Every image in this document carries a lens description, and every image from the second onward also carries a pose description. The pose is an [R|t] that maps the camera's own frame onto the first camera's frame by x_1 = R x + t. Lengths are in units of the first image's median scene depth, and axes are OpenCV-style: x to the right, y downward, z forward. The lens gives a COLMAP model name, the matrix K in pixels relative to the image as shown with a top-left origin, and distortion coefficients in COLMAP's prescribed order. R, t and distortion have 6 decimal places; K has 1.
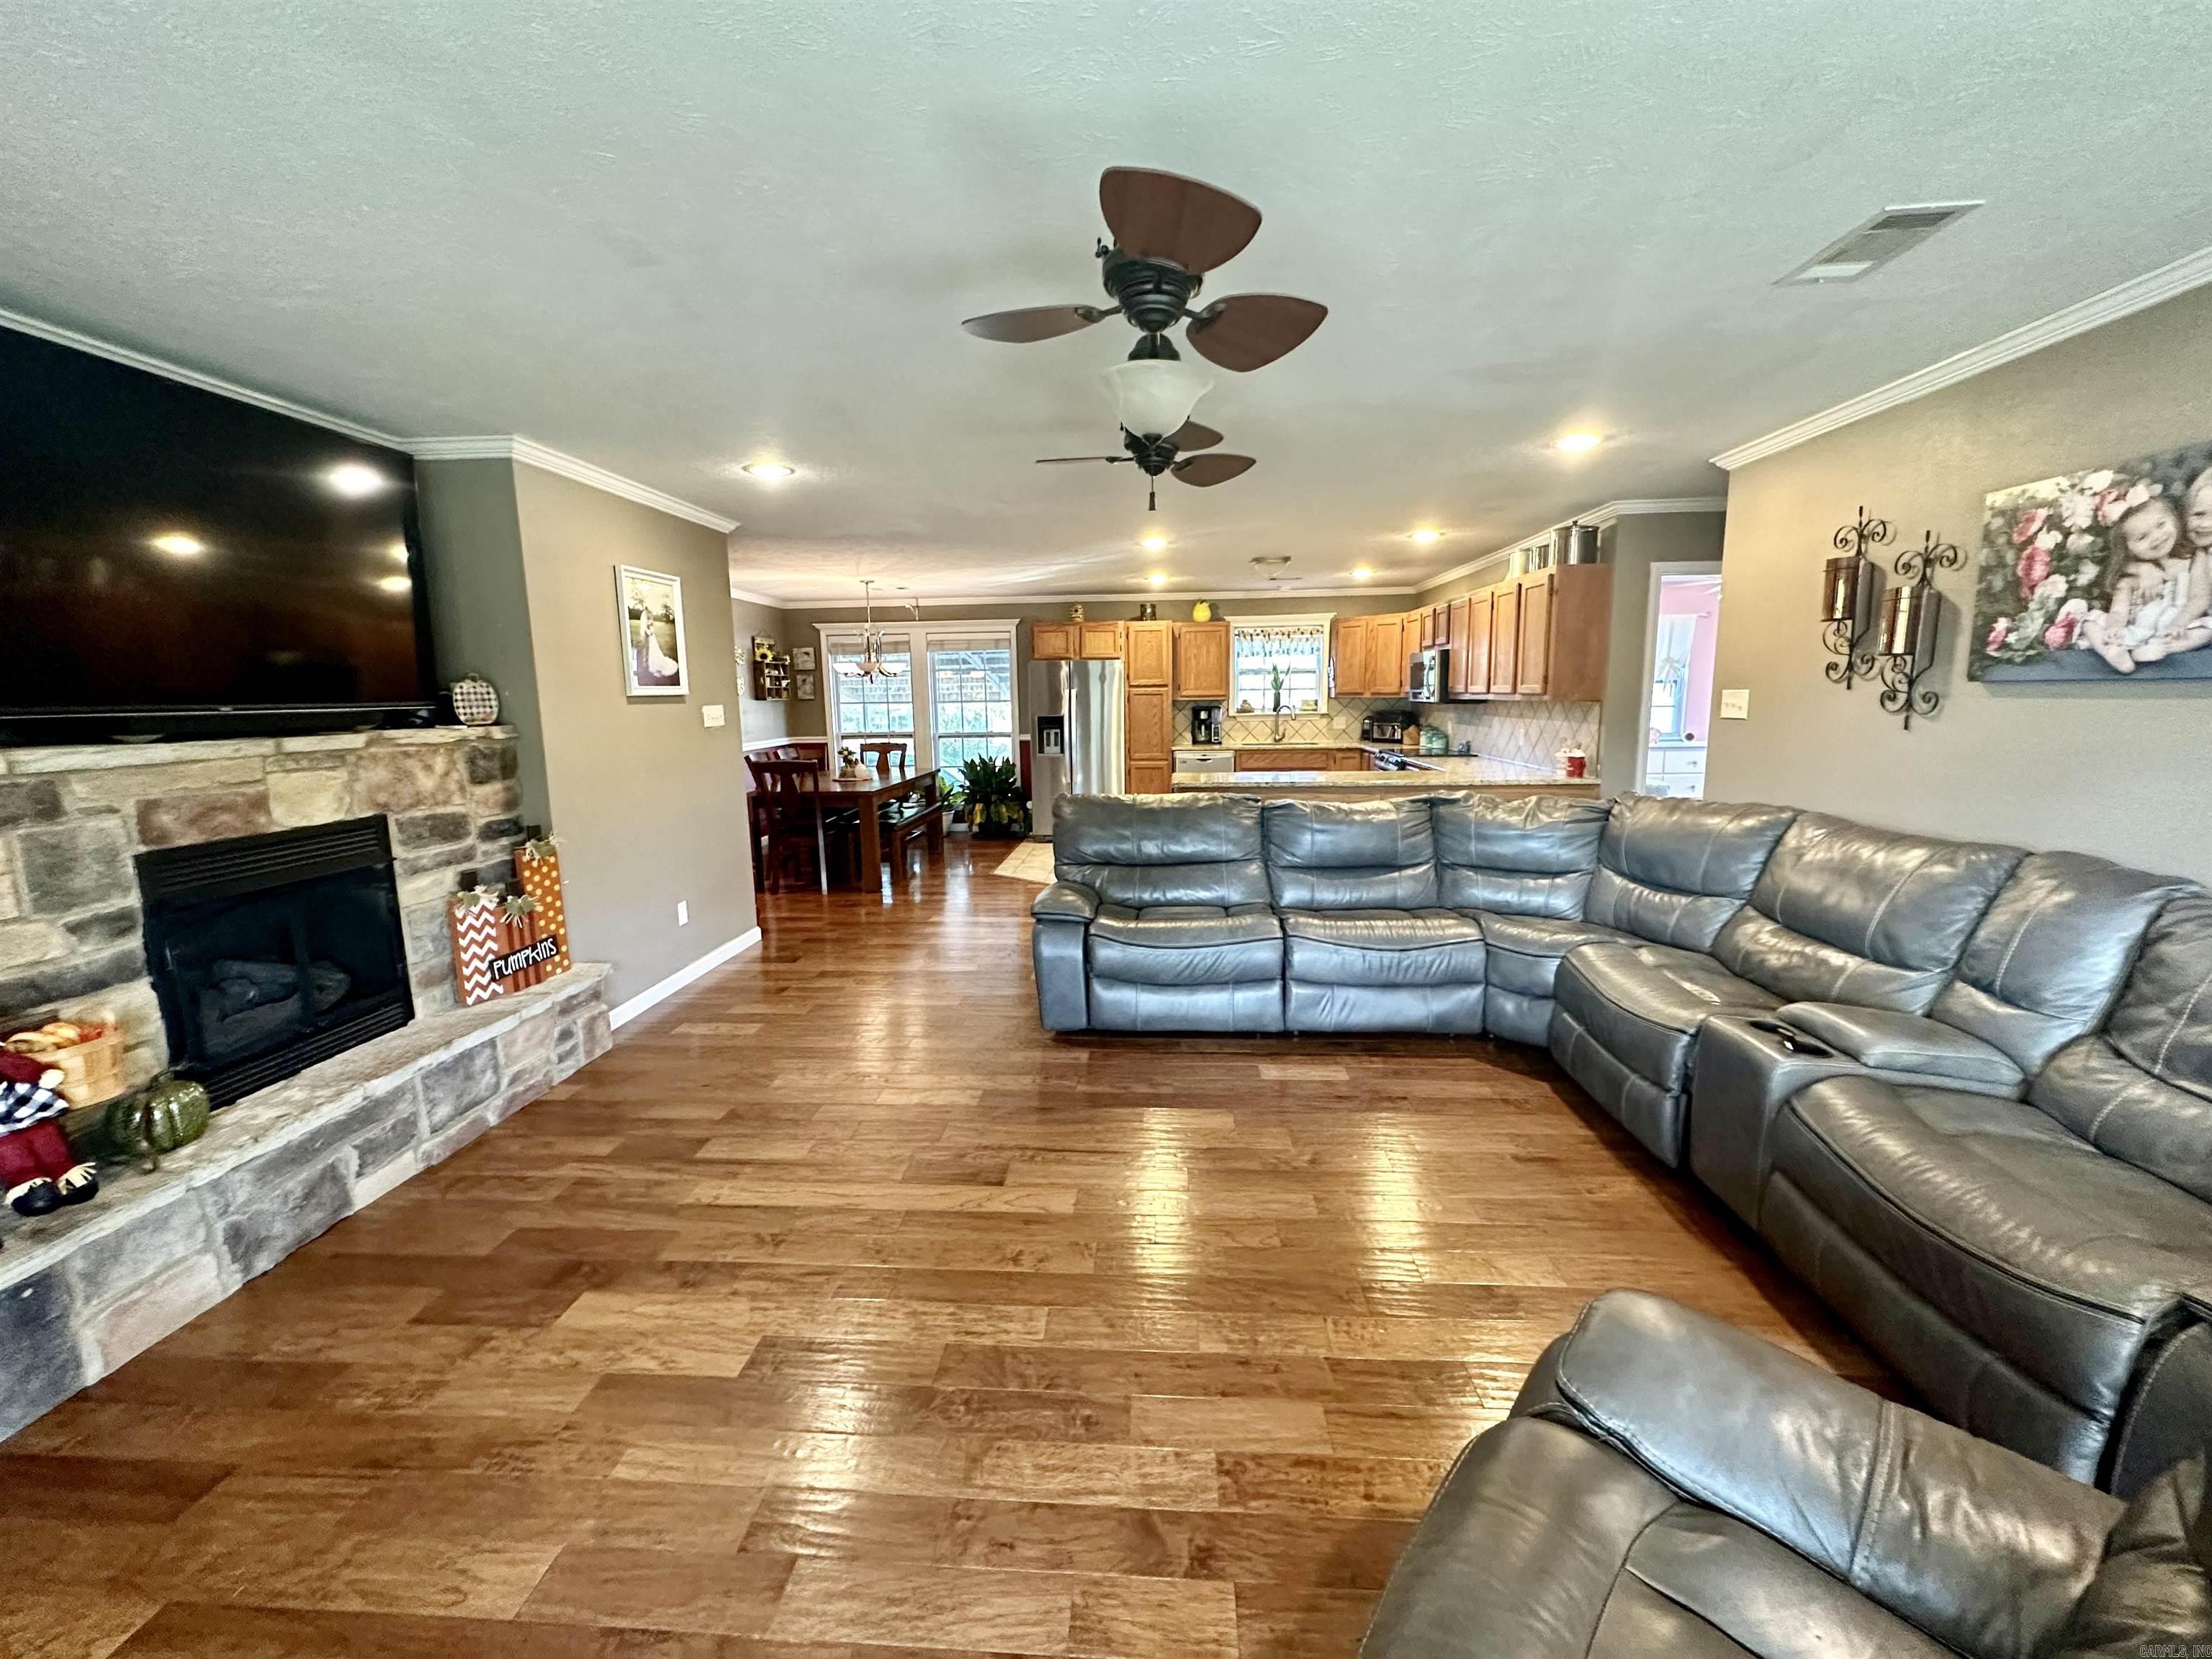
lens RADIAL K [[881.7, 0, 1103.8], [0, 881.7, 830.3], [0, 0, 1]] dist [-0.004145, 0.001186]
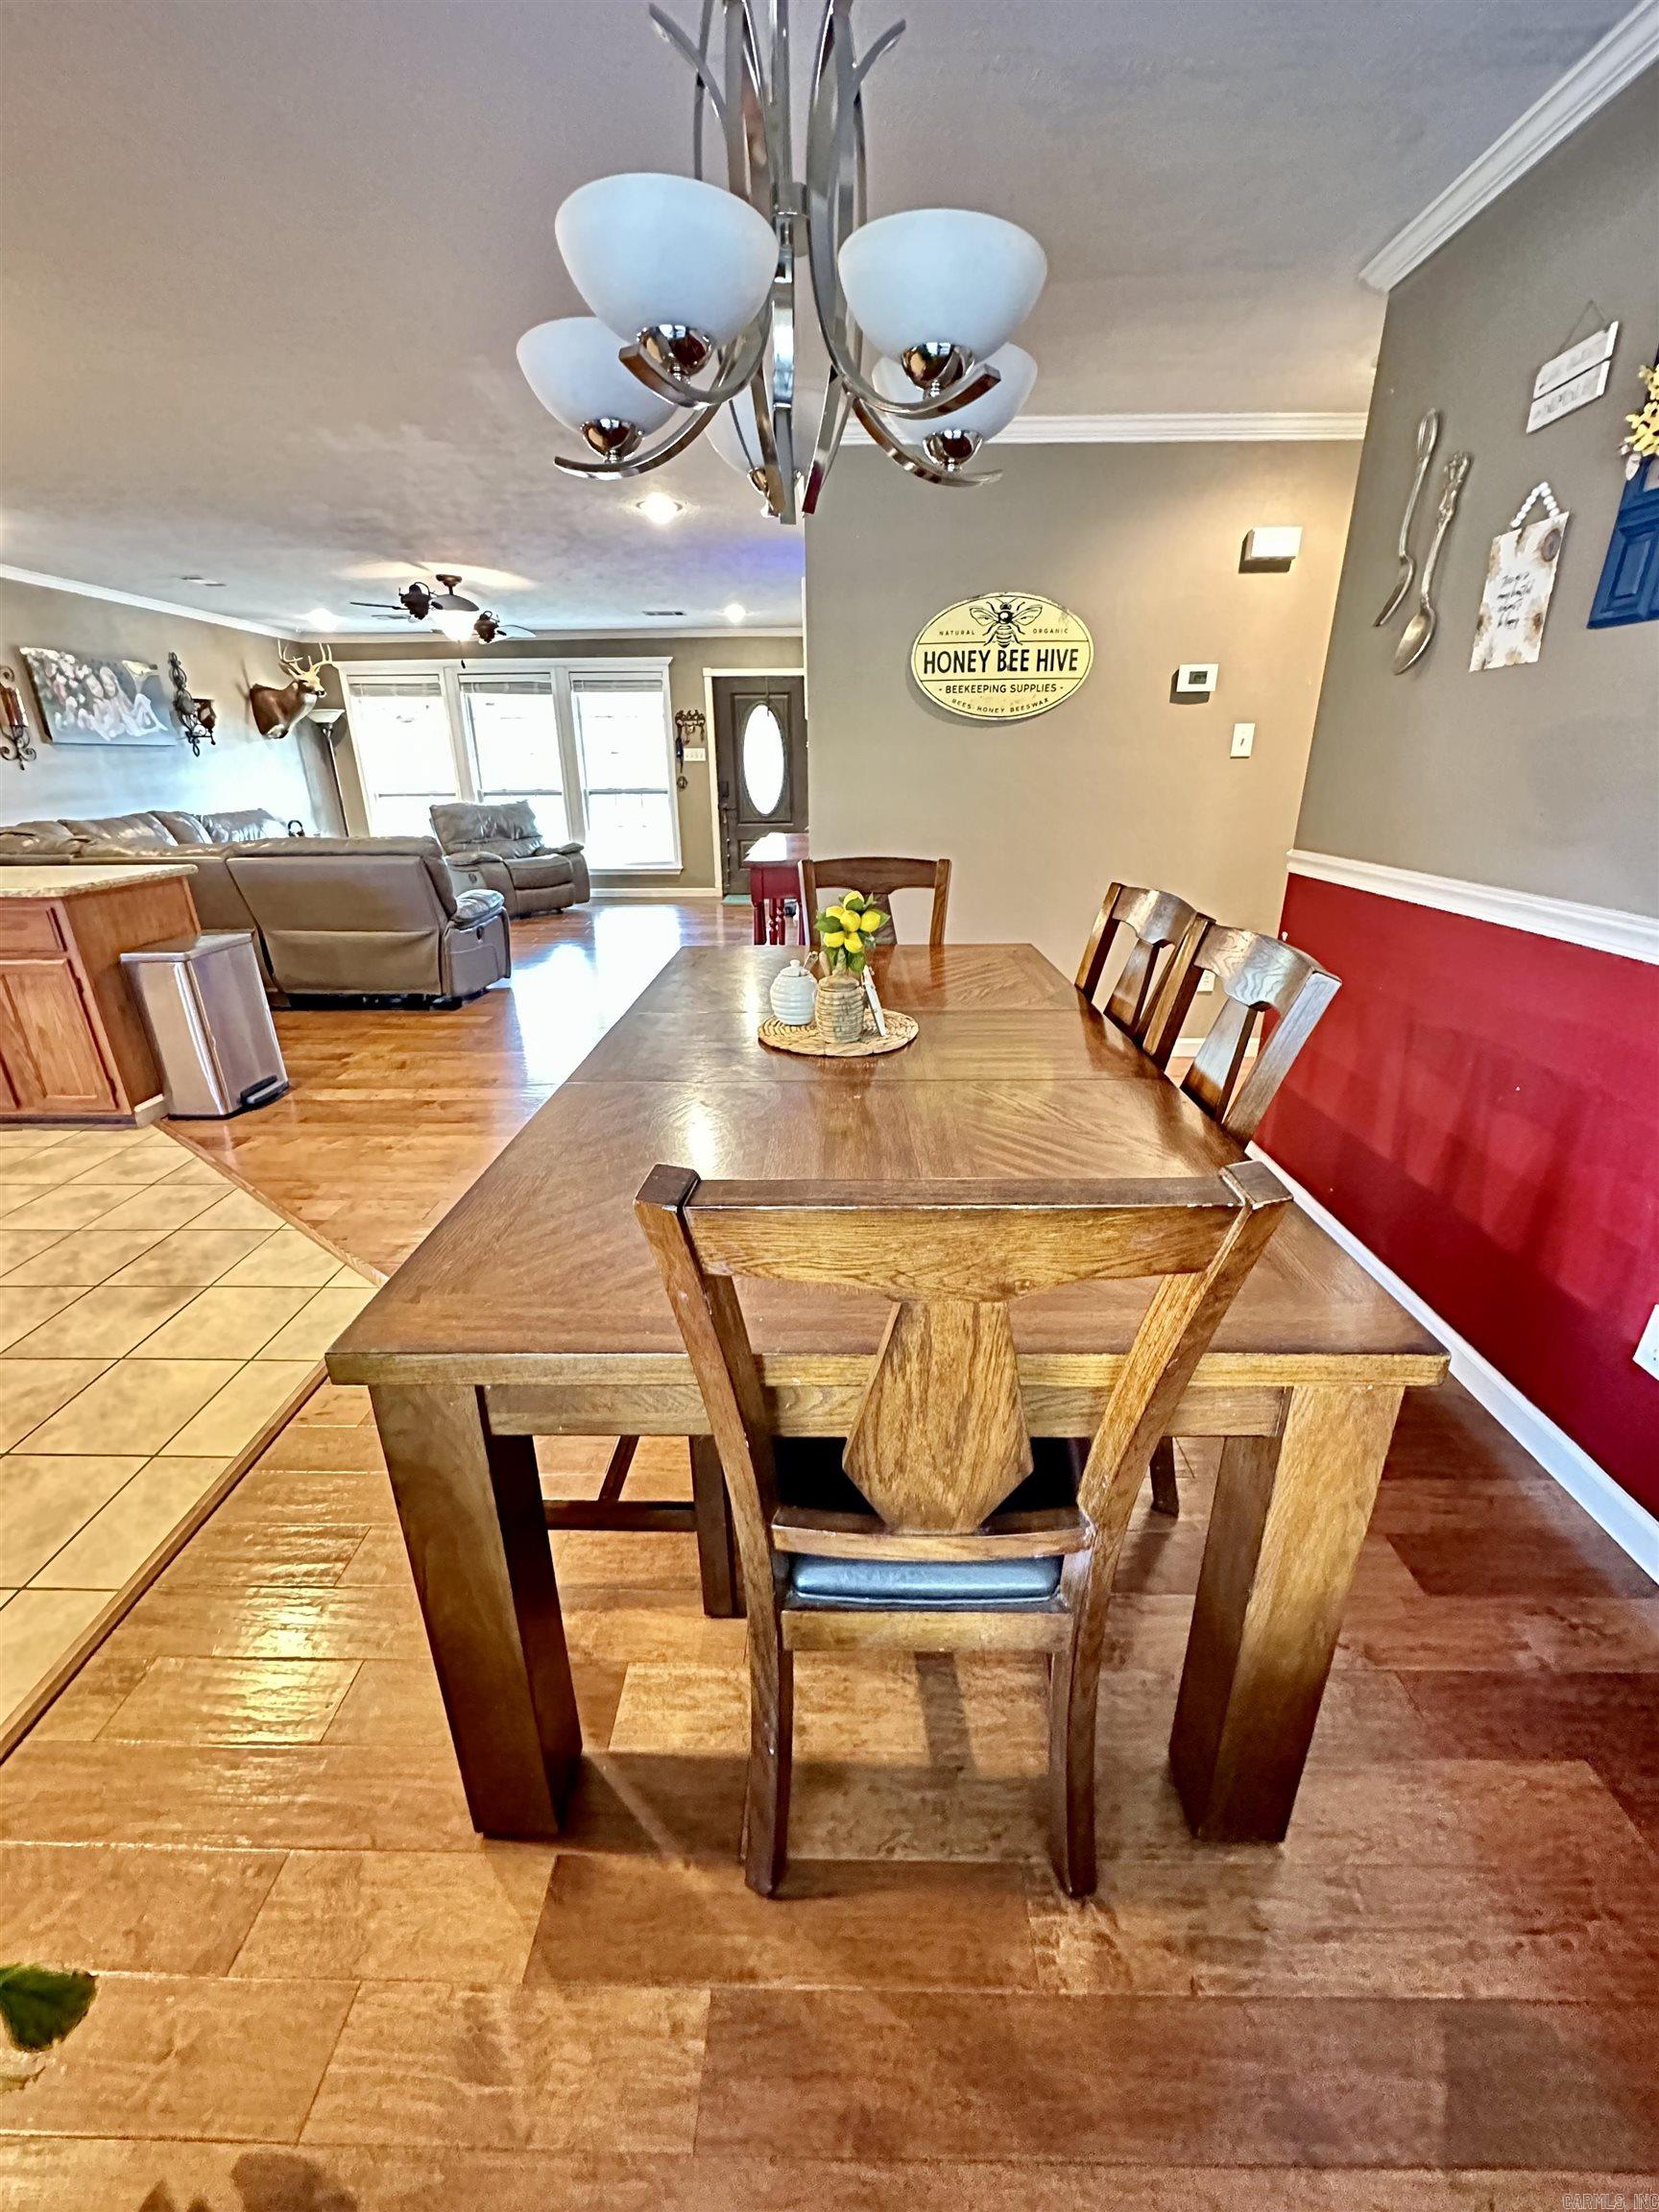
lens RADIAL K [[881.7, 0, 828.2], [0, 881.7, 1103.5], [0, 0, 1]] dist [-0.004145, 0.001186]
pose [[-0.998444, 0.040650, -0.038171, -0.627351], [0.016033, 0.864897, 0.501694, -0.378698], [0.053408, 0.500301, -0.864203, 2.821192]]
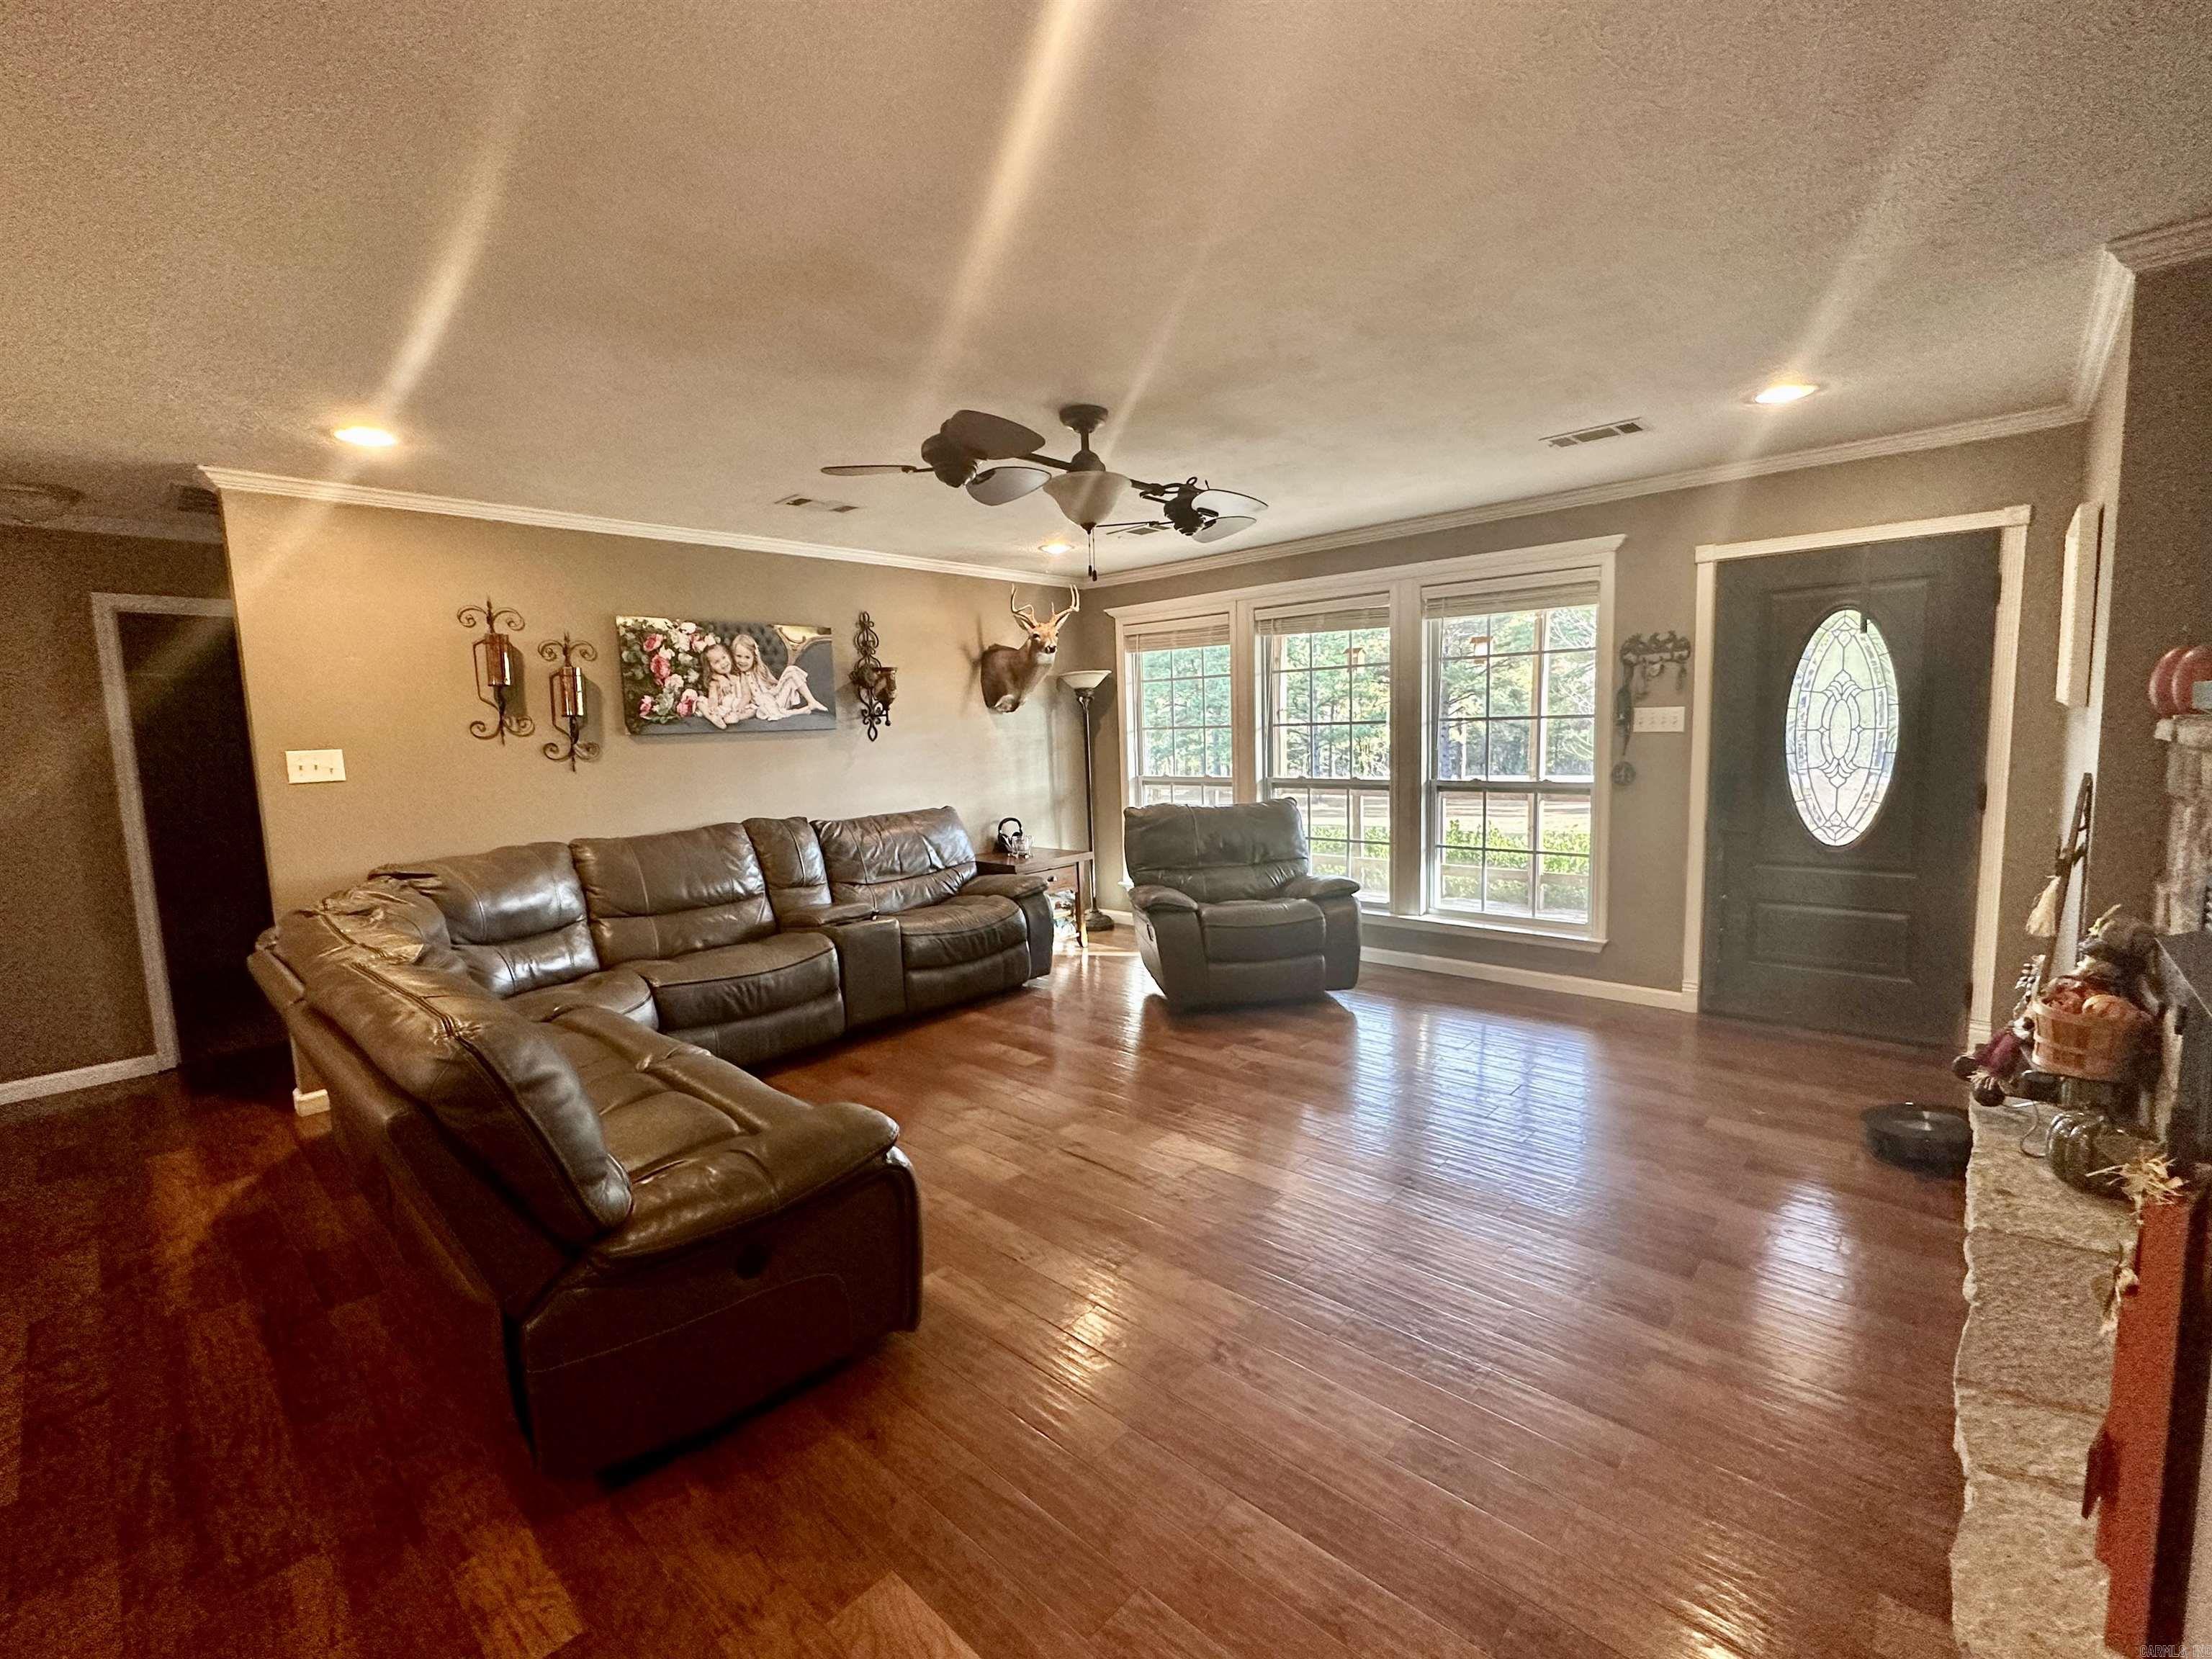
lens RADIAL K [[953.0, 0, 1105.7], [0, 953.0, 836.3], [0, 0, 1]] dist [-0.003863, -0.000058]
pose [[-0.778278, -0.032674, 0.627070, -0.612347], [0.140663, 0.964194, 0.224821, -0.216820], [-0.611962, 0.263179, -0.745814, 1.509646]]
